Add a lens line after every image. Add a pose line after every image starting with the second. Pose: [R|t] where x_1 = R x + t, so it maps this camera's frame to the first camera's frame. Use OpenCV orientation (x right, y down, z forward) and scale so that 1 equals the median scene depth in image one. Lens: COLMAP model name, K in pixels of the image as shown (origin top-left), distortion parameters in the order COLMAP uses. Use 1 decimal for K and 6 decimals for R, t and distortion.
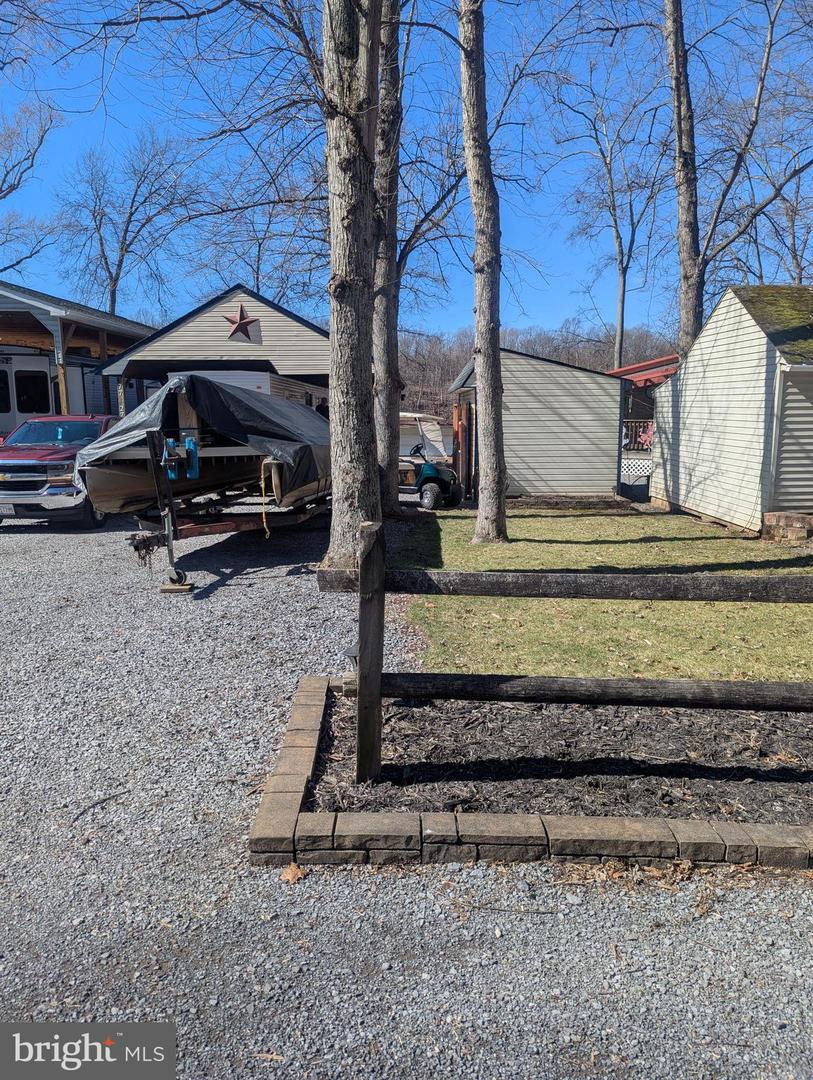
lens RADIAL K [[771.1, 0, 404.8], [0, 771.1, 539.9], [0, 0, 1]] dist [0.033994, -0.025696]
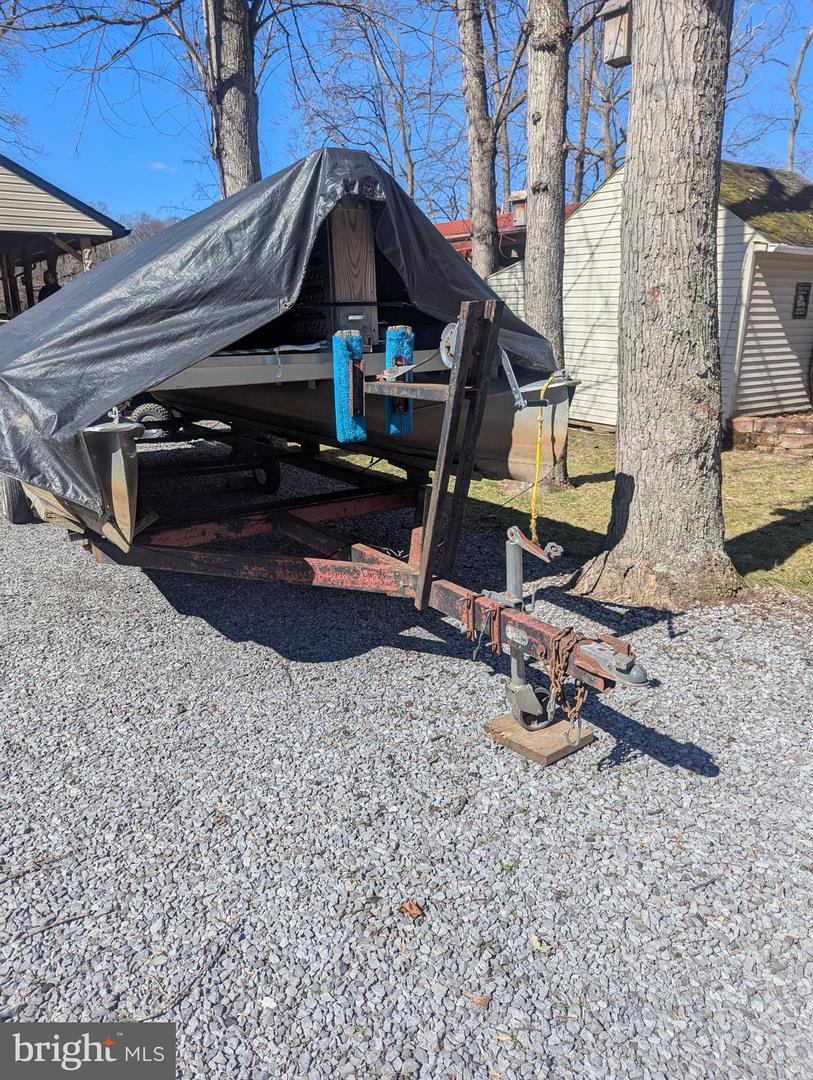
lens RADIAL K [[771.1, 0, 406.8], [0, 771.1, 539.8], [0, 0, 1]] dist [0.033994, -0.025696]
pose [[0.822882, -0.151930, 0.547524, -0.348614], [0.086488, 0.985853, 0.143575, -0.059346], [-0.561592, -0.070791, 0.824381, 0.482004]]
